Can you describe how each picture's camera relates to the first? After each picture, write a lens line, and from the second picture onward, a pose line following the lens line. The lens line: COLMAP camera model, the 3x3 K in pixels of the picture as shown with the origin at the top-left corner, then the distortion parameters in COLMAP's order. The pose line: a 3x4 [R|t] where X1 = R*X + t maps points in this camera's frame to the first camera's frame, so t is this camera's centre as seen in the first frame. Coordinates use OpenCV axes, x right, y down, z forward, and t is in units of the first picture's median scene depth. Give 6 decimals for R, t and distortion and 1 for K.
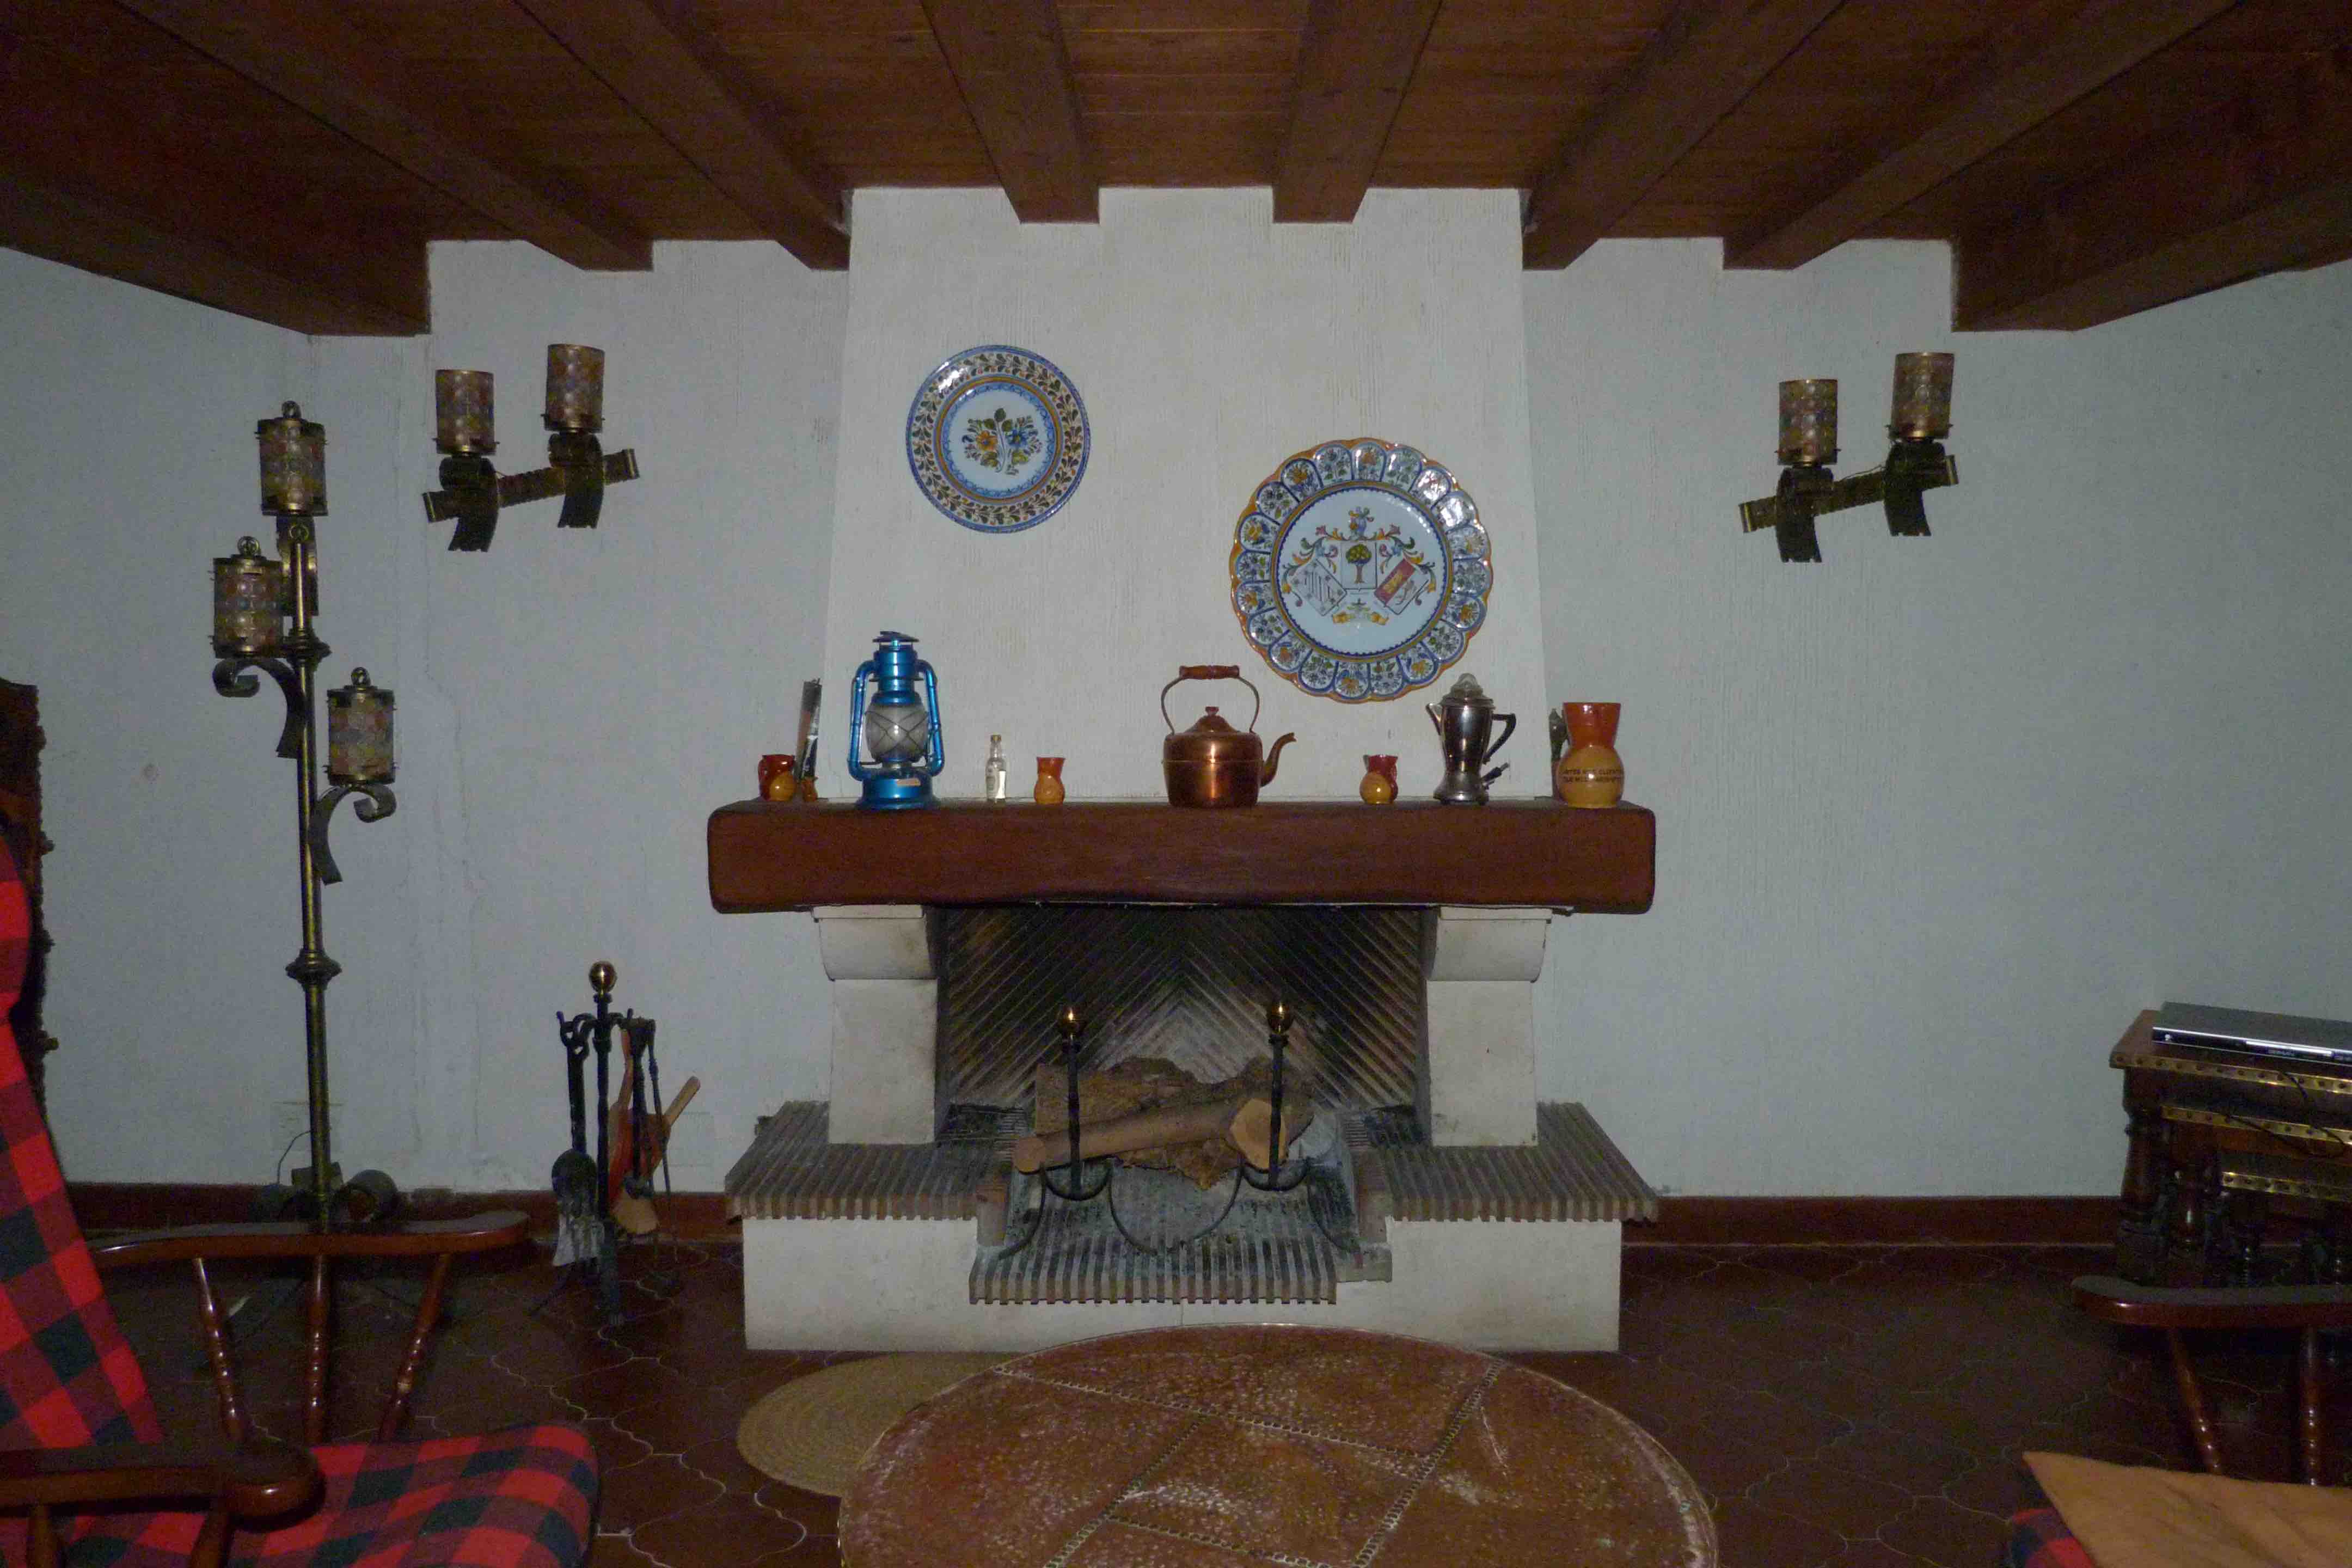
lens RADIAL K [[1764.2, 0, 1182.6], [0, 1764.2, 787.2], [0, 0, 1]] dist [-0.047265, 0.045915]
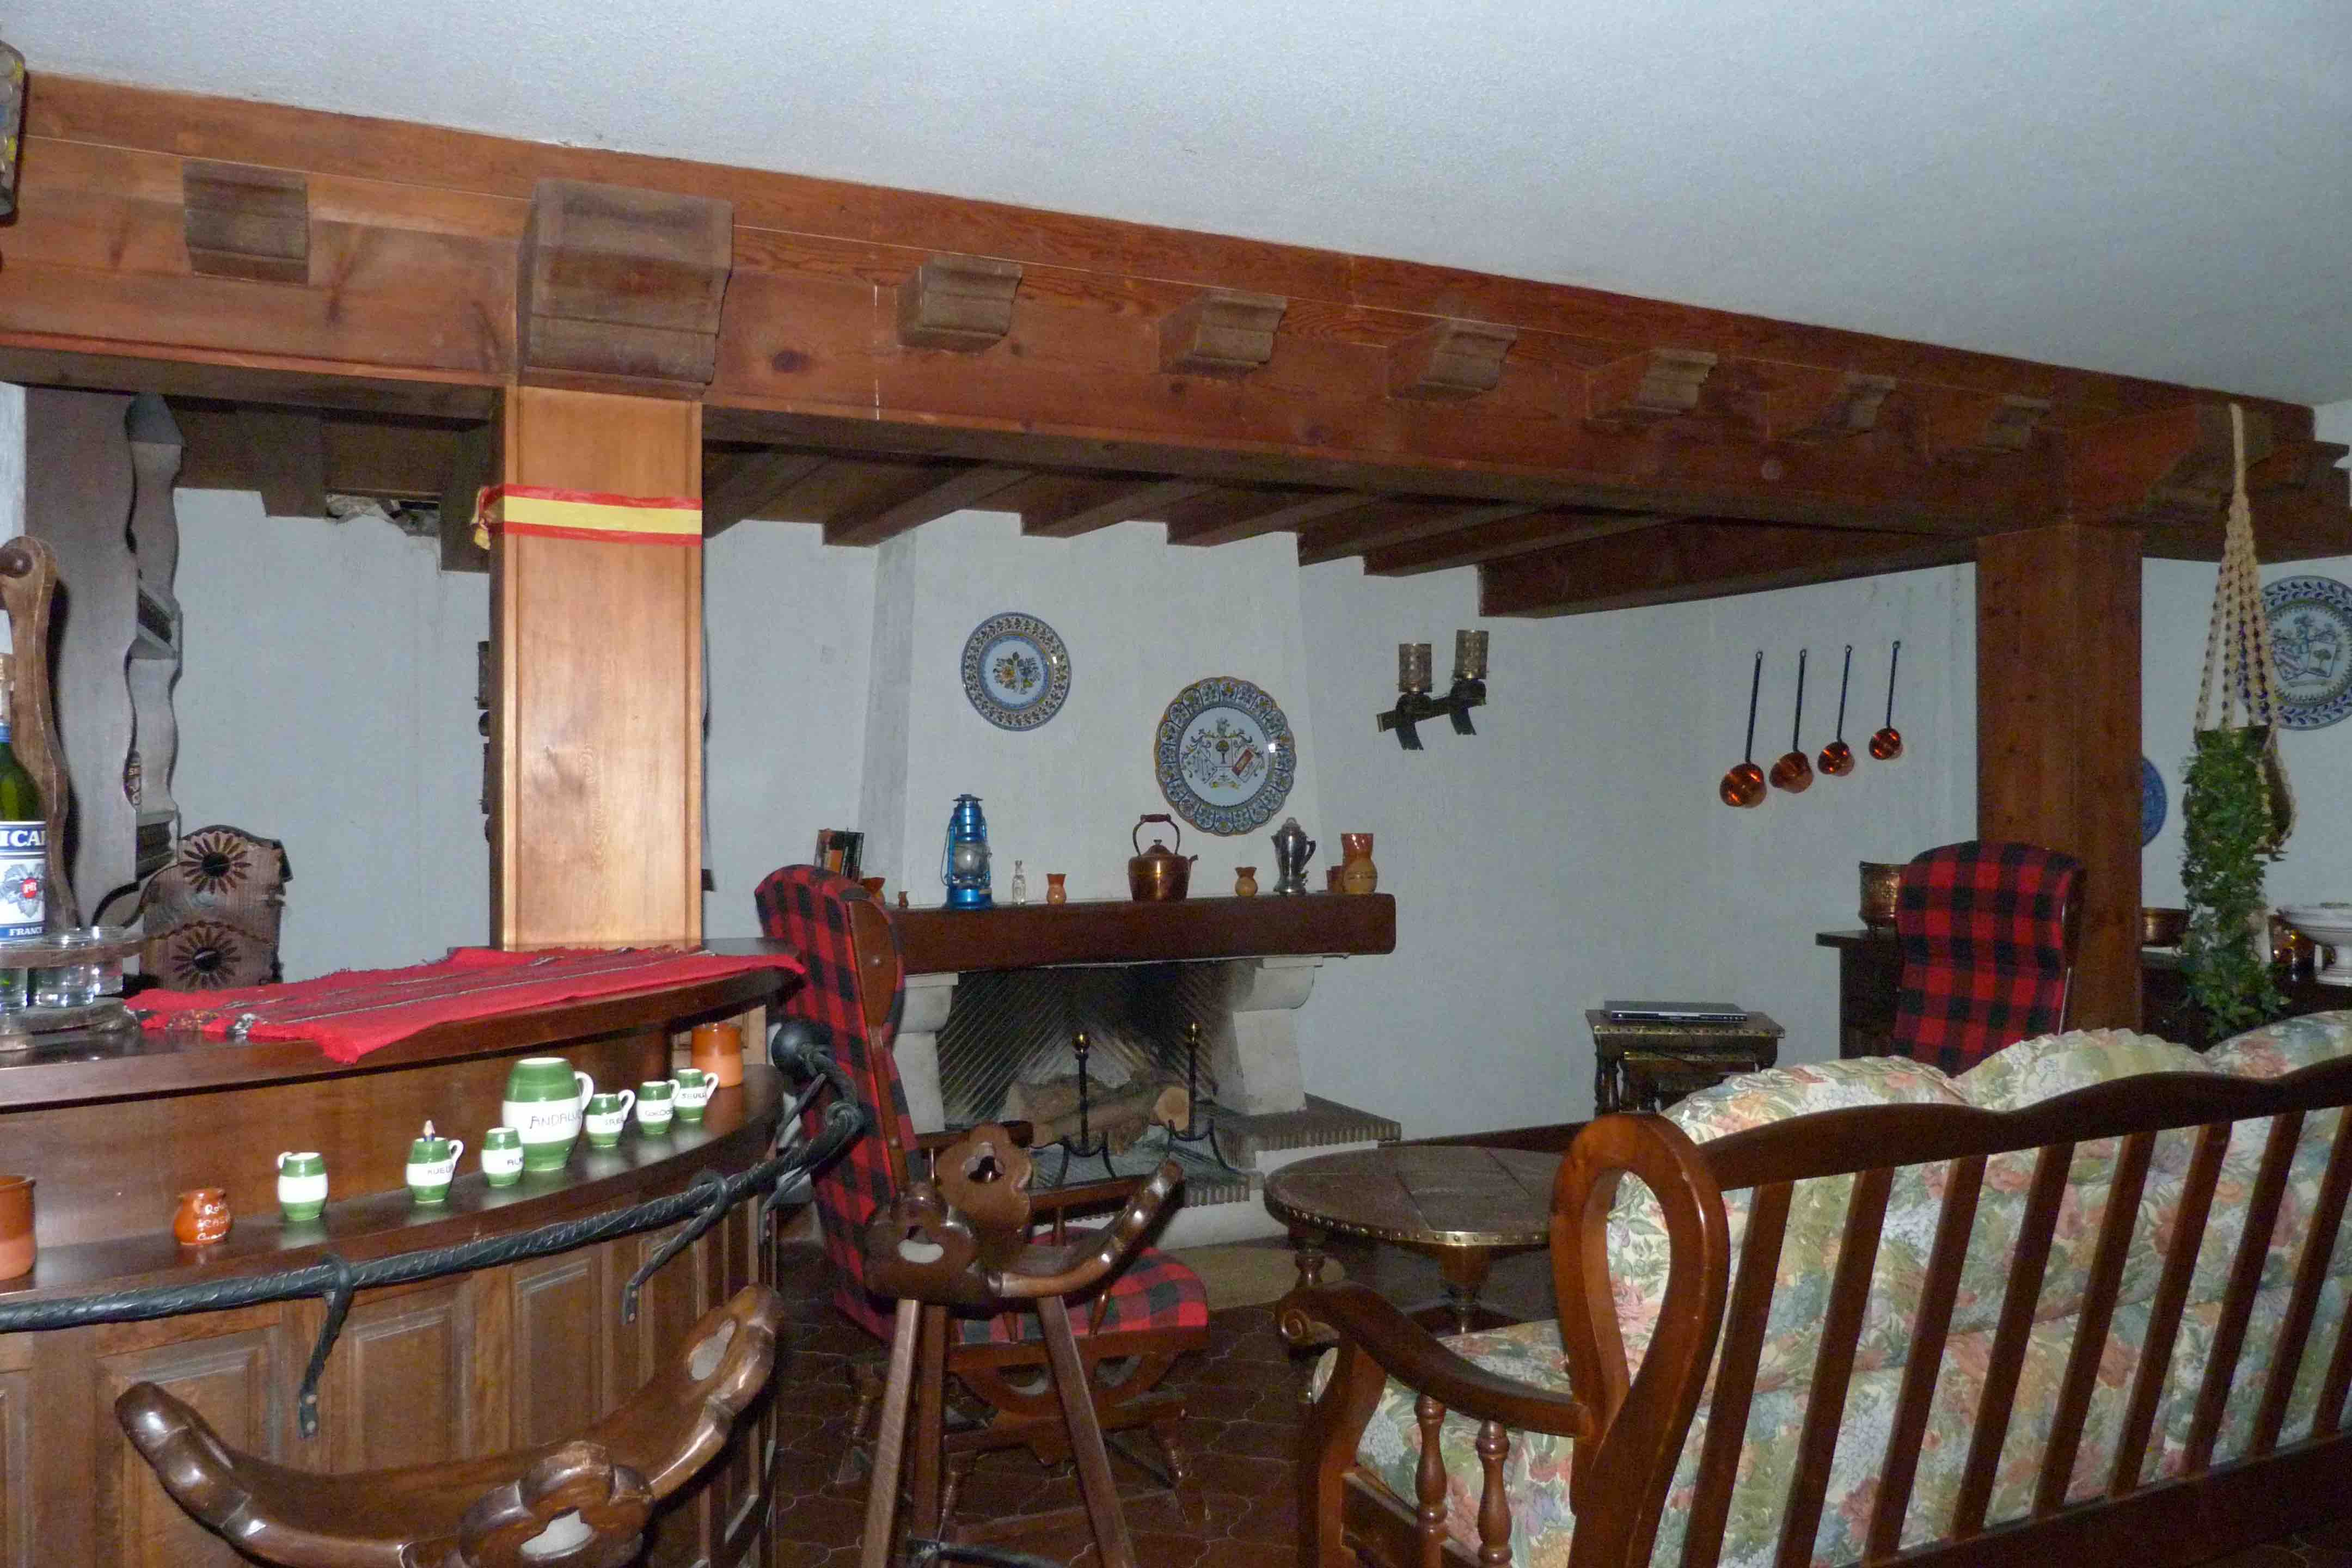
lens RADIAL K [[1764.2, 0, 1182.6], [0, 1764.2, 787.2], [0, 0, 1]] dist [-0.047265, 0.045915]
pose [[0.896863, -0.004358, 0.442286, -0.664908], [0.044965, 0.995669, -0.081368, 0.038673], [-0.440016, 0.092863, 0.893175, -0.455052]]
